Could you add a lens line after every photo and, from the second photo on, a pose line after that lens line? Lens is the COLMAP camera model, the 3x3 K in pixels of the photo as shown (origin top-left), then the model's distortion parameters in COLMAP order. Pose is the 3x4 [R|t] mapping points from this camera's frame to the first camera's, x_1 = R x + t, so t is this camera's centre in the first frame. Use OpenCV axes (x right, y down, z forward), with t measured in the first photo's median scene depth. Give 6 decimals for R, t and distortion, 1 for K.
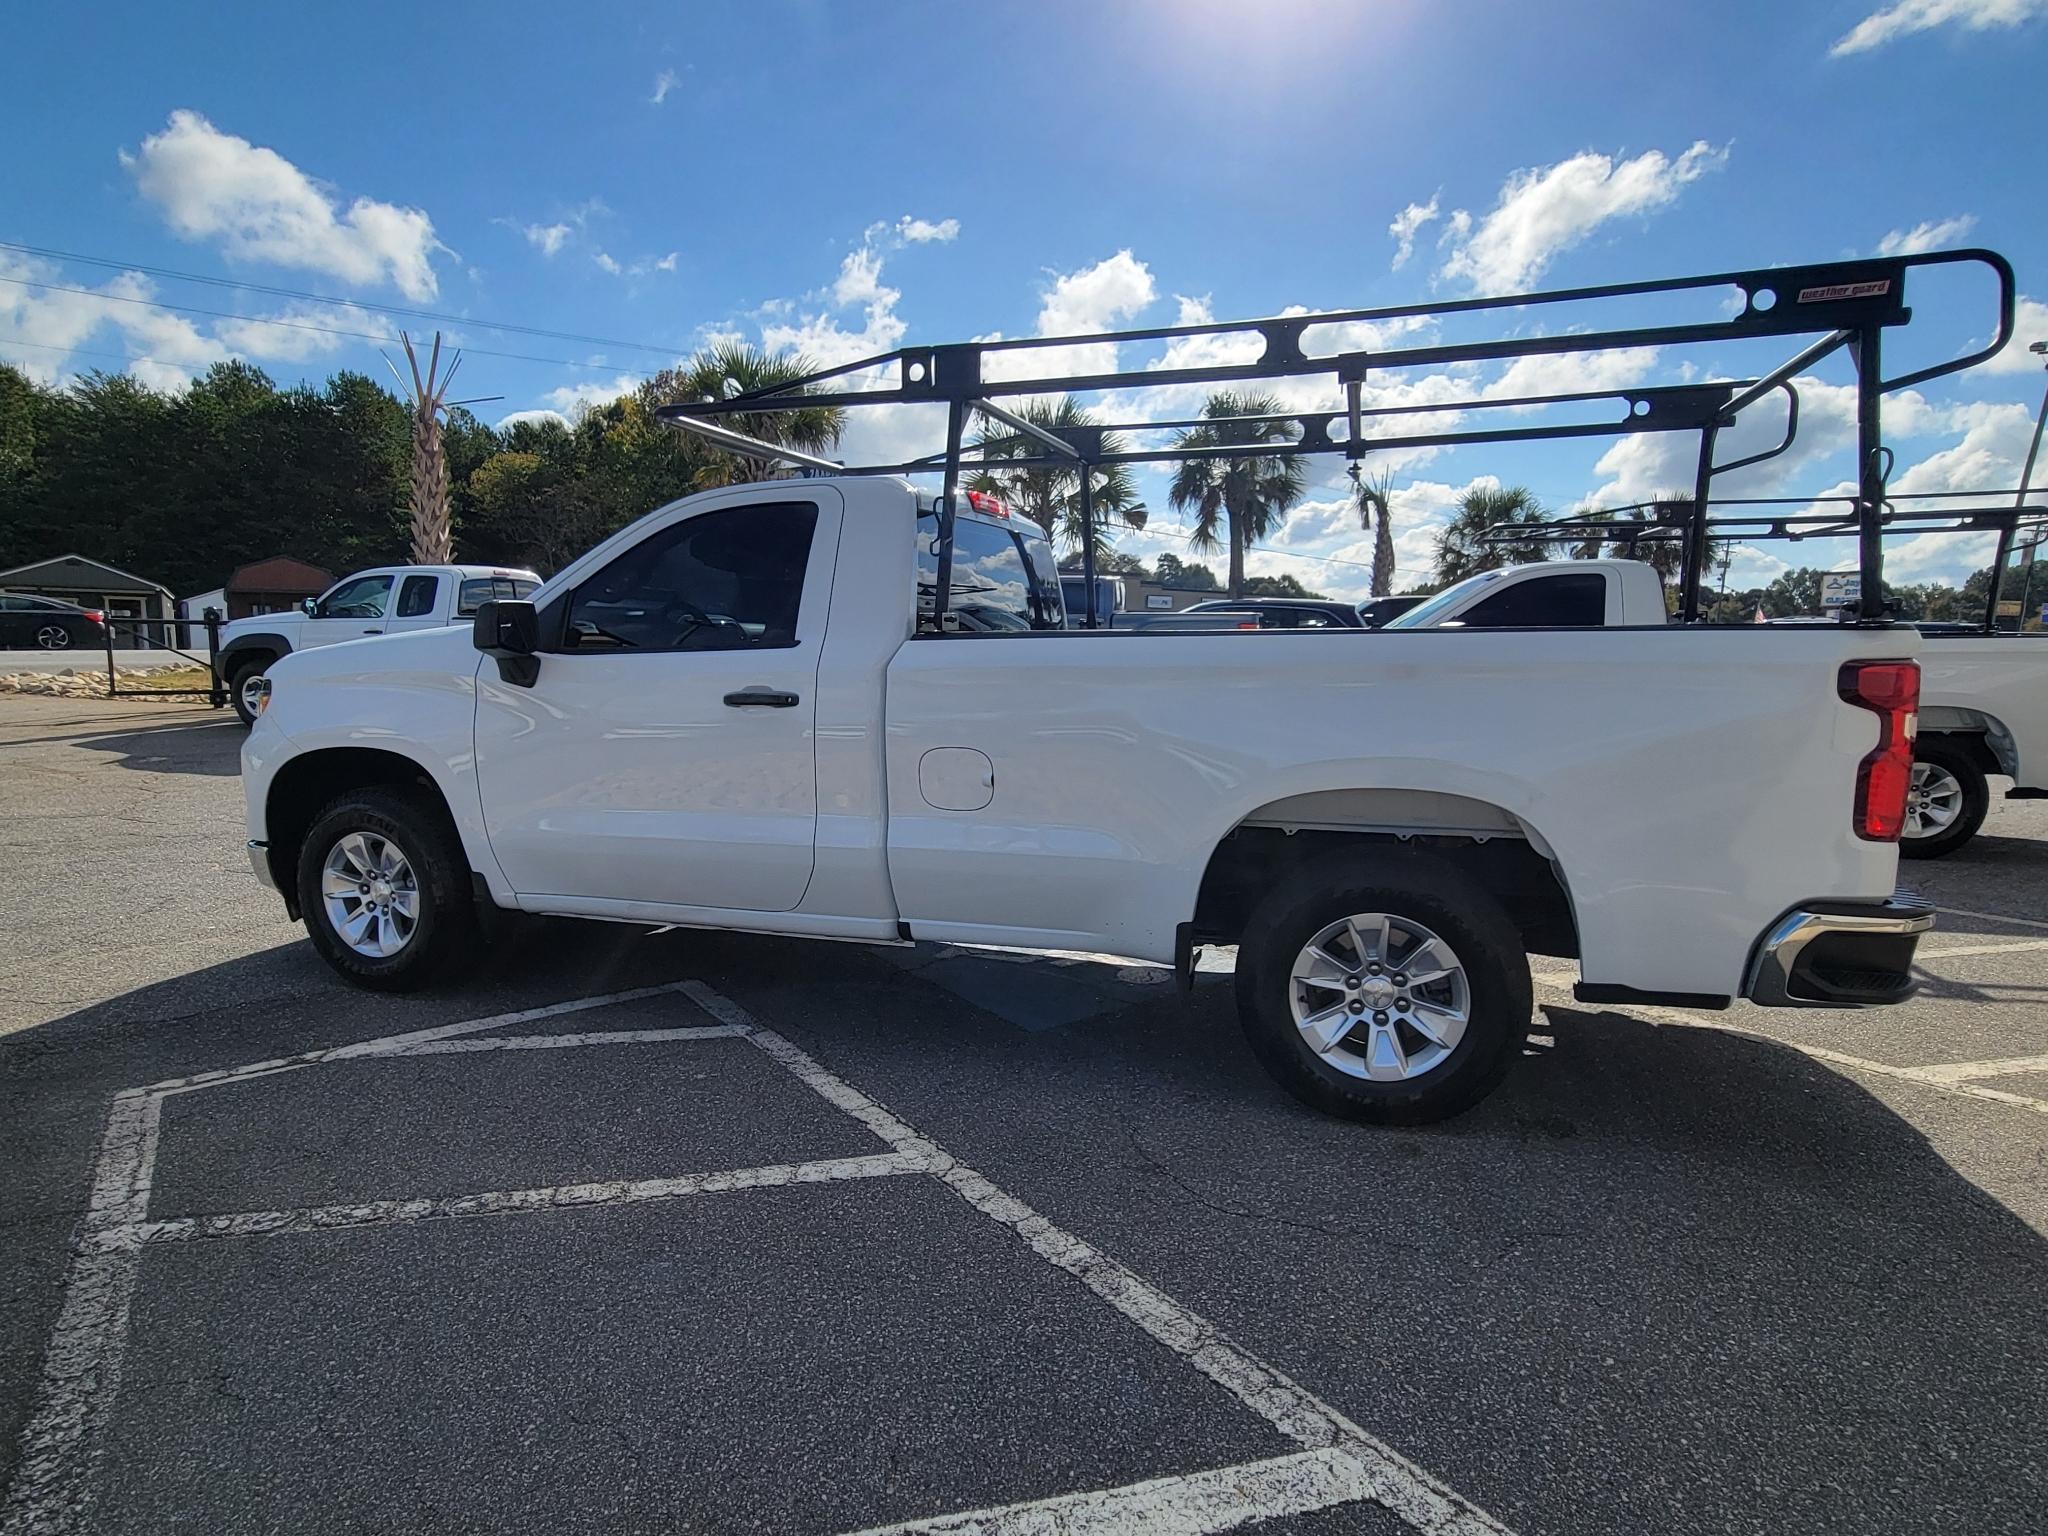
lens RADIAL K [[1099.2, 0, 1035.4], [0, 1099.2, 766.4], [0, 0, 1]] dist [-0.000030, 0.000275]
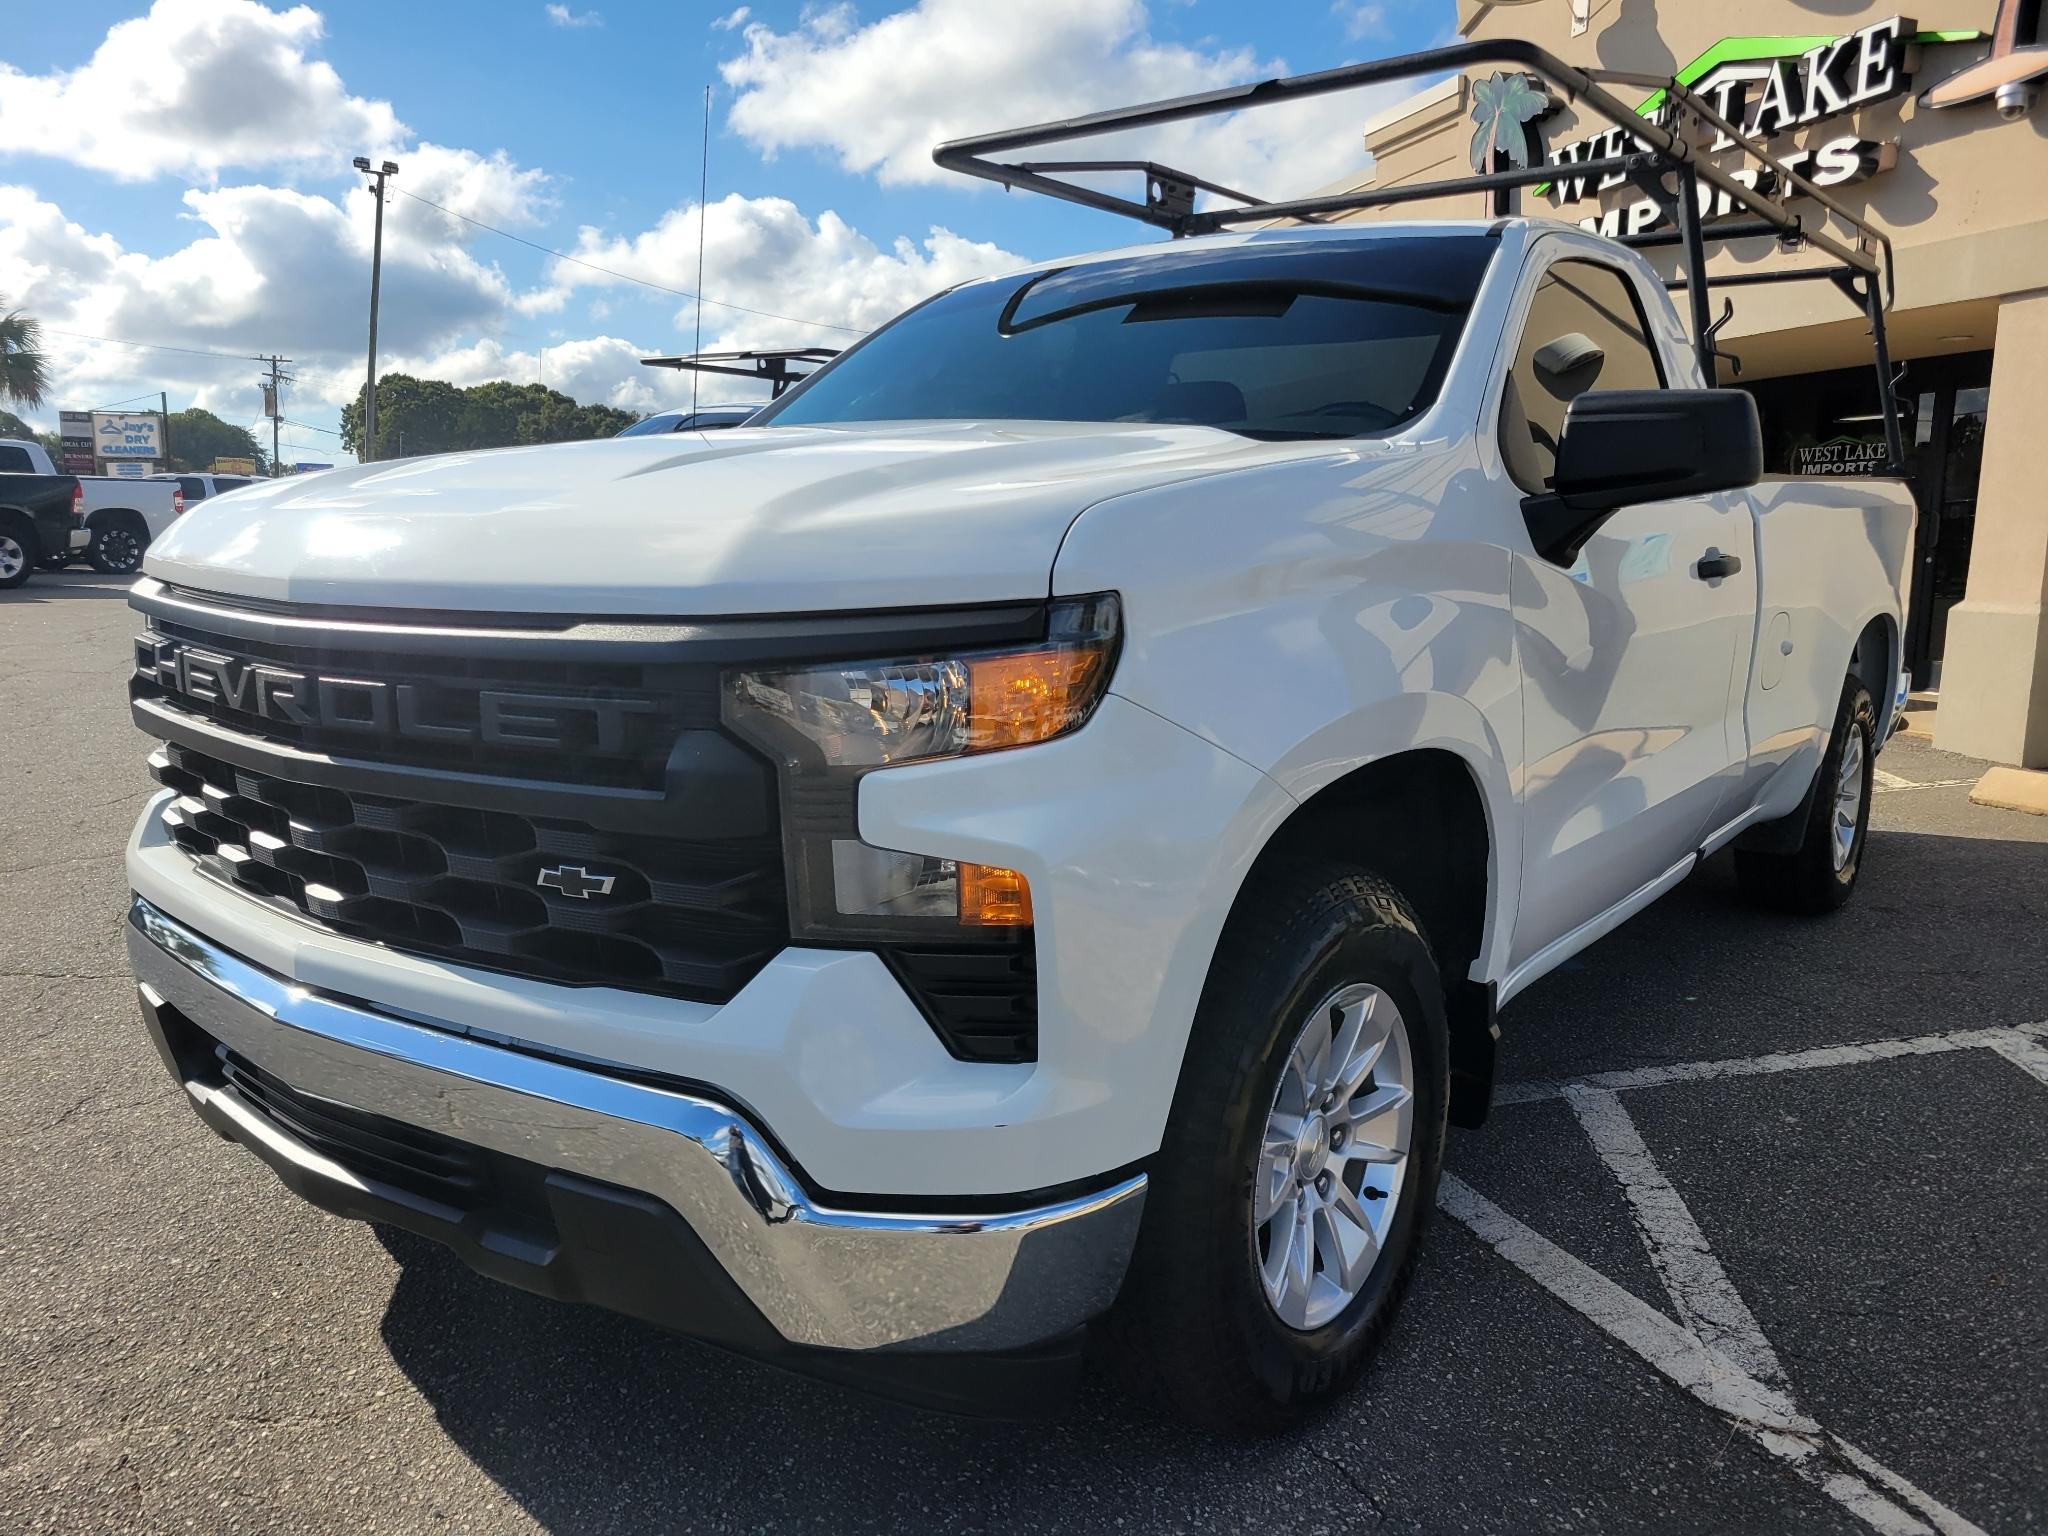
lens RADIAL K [[1532.1, 0, 1012.2], [0, 1532.1, 770.4], [0, 0, 1]] dist [0.063308, -0.057393]
pose [[0.343001, -0.156990, 0.926123, -1.291730], [0.110578, 0.985828, 0.126156, -0.104173], [-0.932804, 0.059137, 0.355500, 1.062081]]
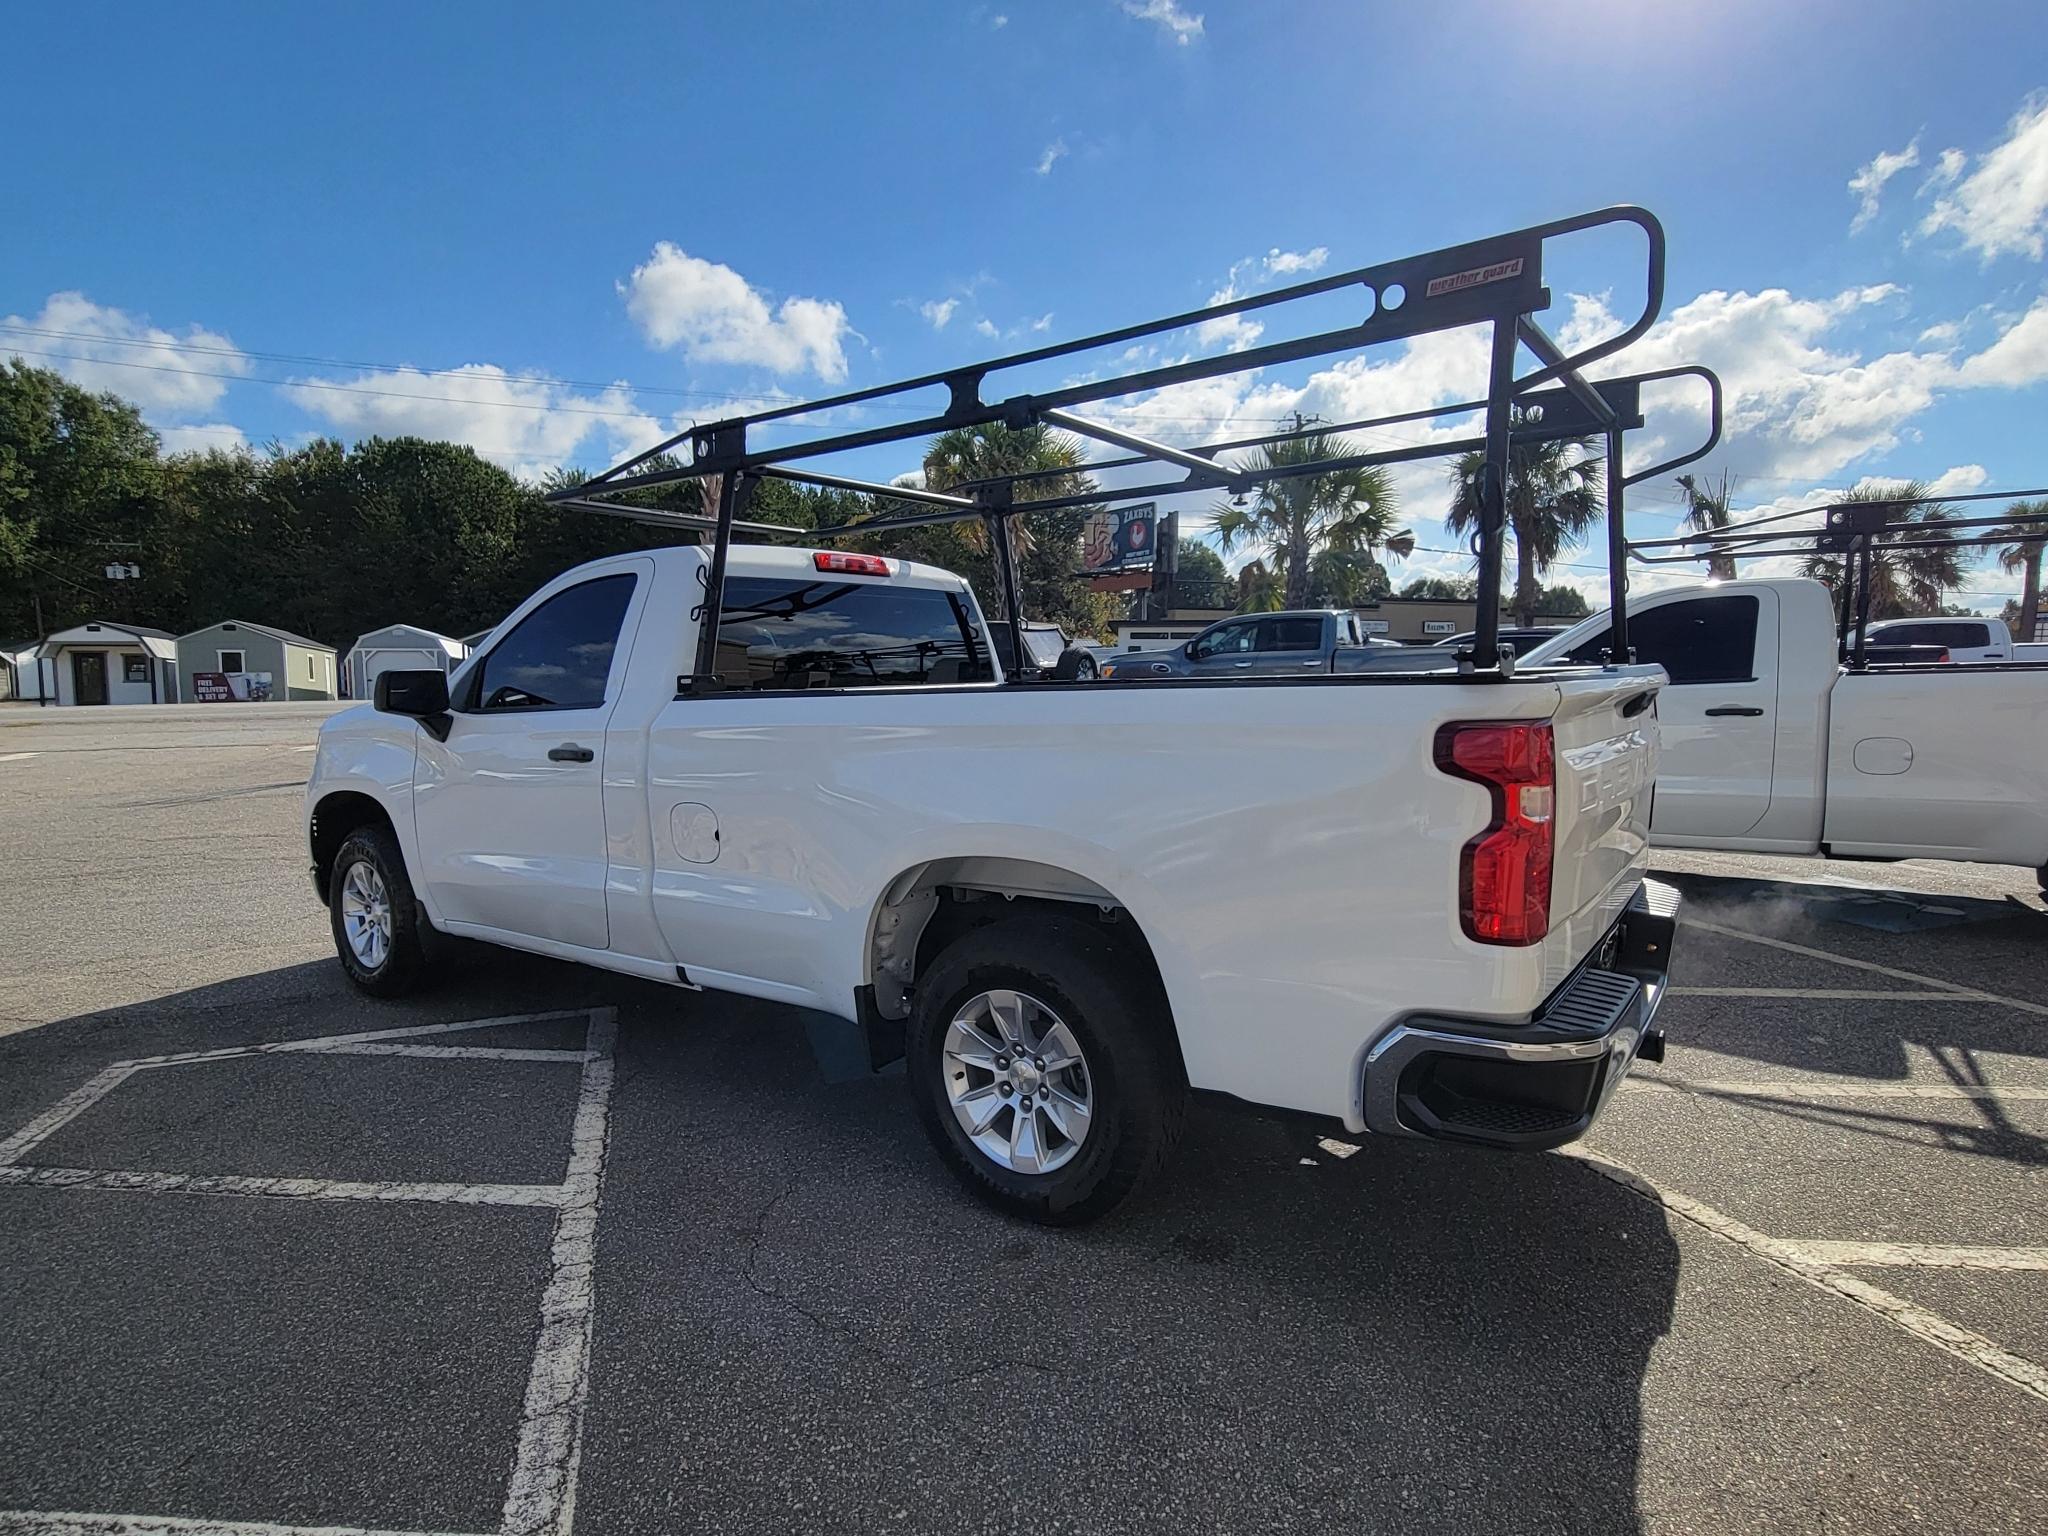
lens RADIAL K [[1099.0, 0, 1035.9], [0, 1099.0, 764.6], [0, 0, 1]] dist [0.002679, -0.002484]
pose [[0.952363, 0.007365, -0.304878, 0.525276], [-0.017436, 0.999388, -0.030326, -0.025914], [0.304468, 0.034197, 0.951909, 0.094081]]
